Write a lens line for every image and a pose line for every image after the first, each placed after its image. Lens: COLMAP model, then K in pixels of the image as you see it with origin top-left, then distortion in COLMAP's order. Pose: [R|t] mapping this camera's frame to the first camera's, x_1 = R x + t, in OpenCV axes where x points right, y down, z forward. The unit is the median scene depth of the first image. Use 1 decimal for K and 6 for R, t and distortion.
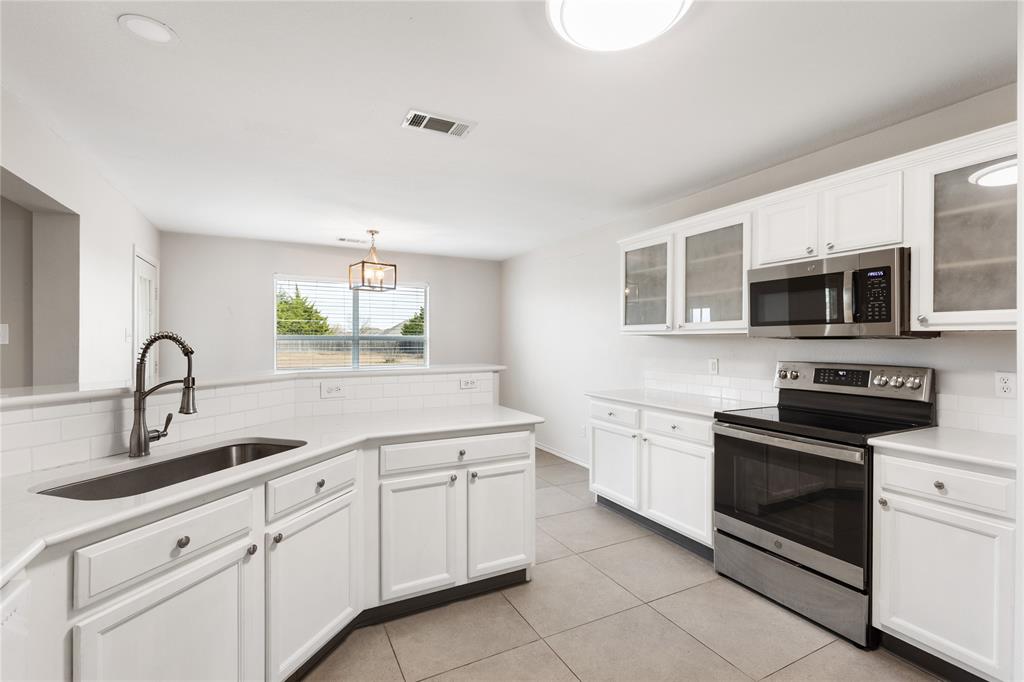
lens RADIAL K [[466.2, 0, 514.1], [0, 466.2, 342.5], [0, 0, 1]] dist [0.006004, 0.000323]
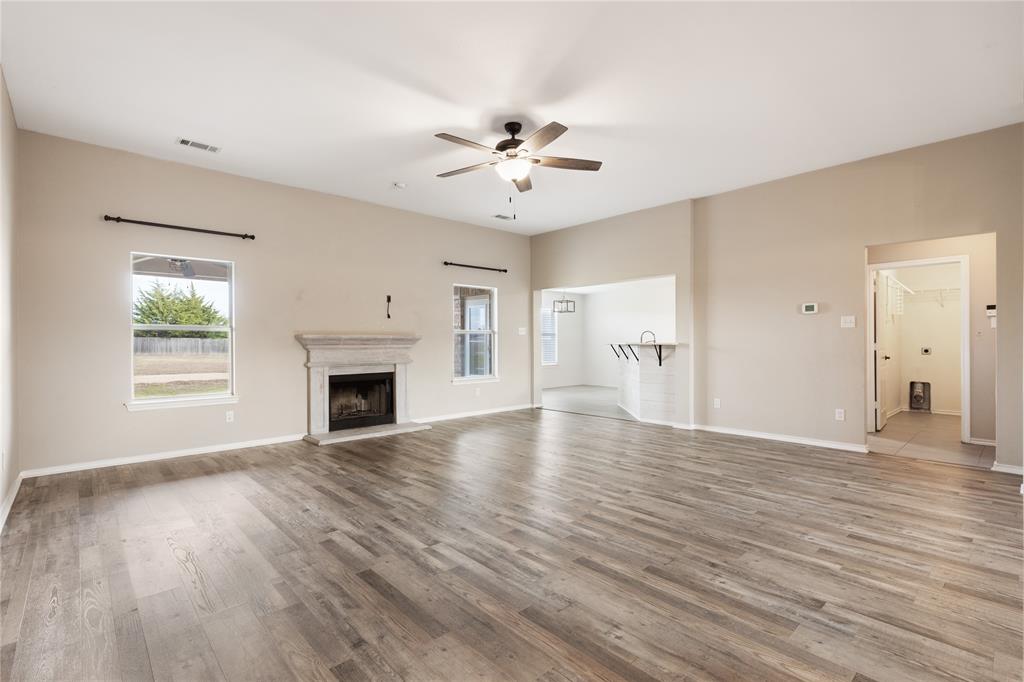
lens RADIAL K [[472.7, 0, 515.1], [0, 472.7, 343.4], [0, 0, 1]] dist [0.004761, -0.000190]
pose [[0.963276, -0.003383, 0.268492, -2.214609], [0.004326, 0.999986, -0.002921, 0.076683], [-0.268479, 0.003975, 0.963277, -2.131544]]
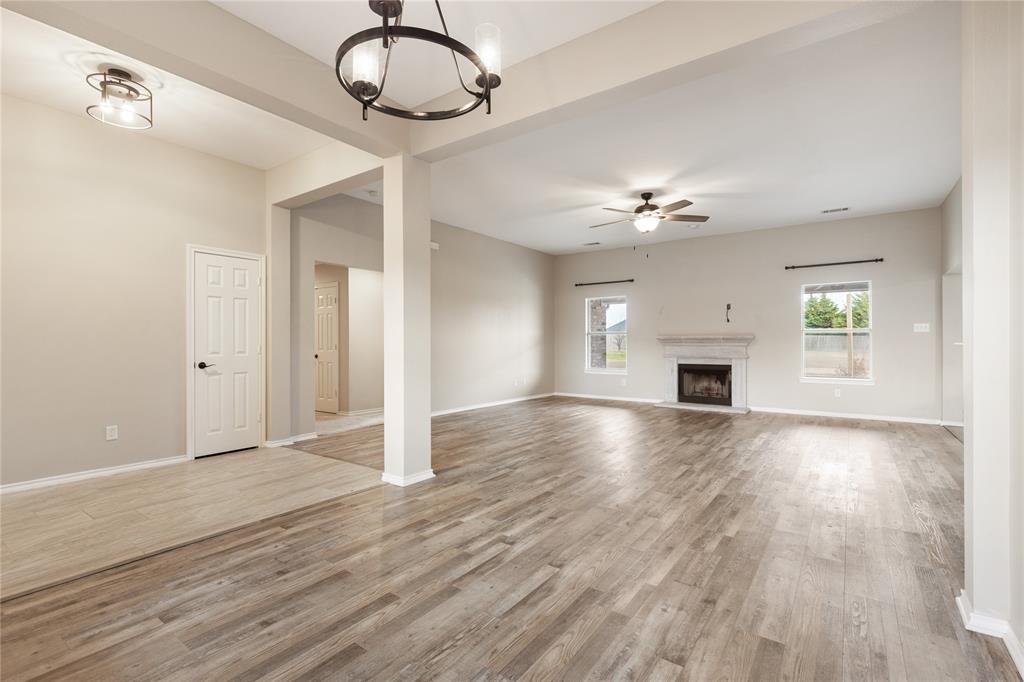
lens RADIAL K [[466.2, 0, 514.1], [0, 466.2, 342.5], [0, 0, 1]] dist [0.006004, 0.000323]
pose [[0.454961, 0.000887, -0.890511, 0.099182], [-0.003375, 0.999994, -0.000729, 0.076480], [0.890505, 0.003337, 0.454961, -2.243000]]
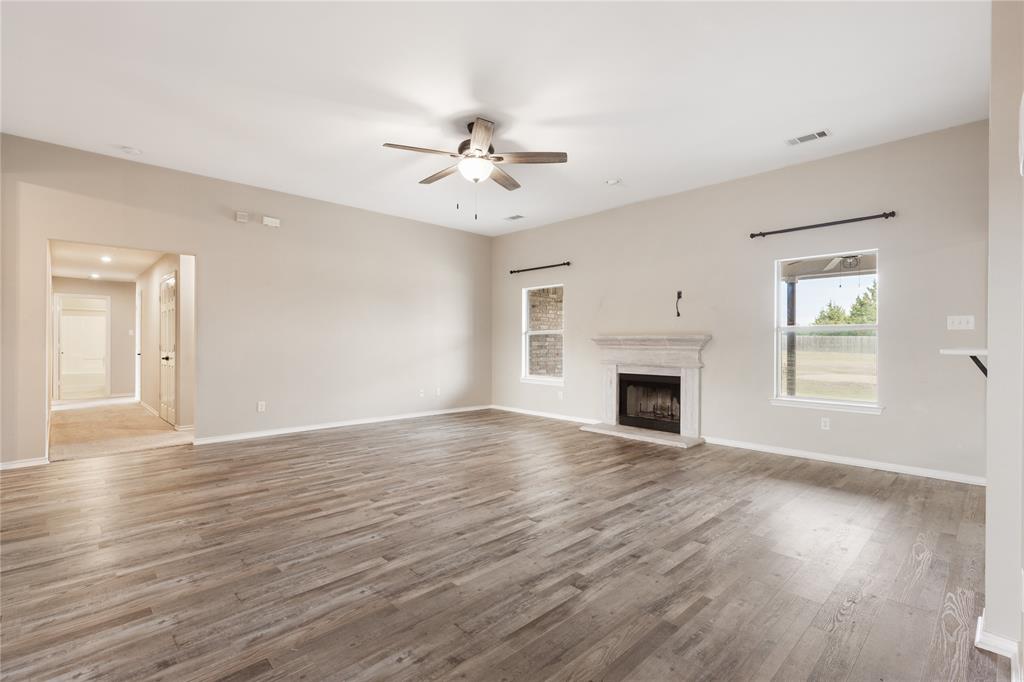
lens RADIAL K [[470.6, 0, 514.3], [0, 470.6, 342.6], [0, 0, 1]] dist [0.007000, -0.000266]
pose [[0.291012, 0.002829, -0.956715, -0.120909], [-0.009646, 0.999953, 0.000023, 0.064390], [0.956671, 0.009221, 0.291026, -0.858353]]
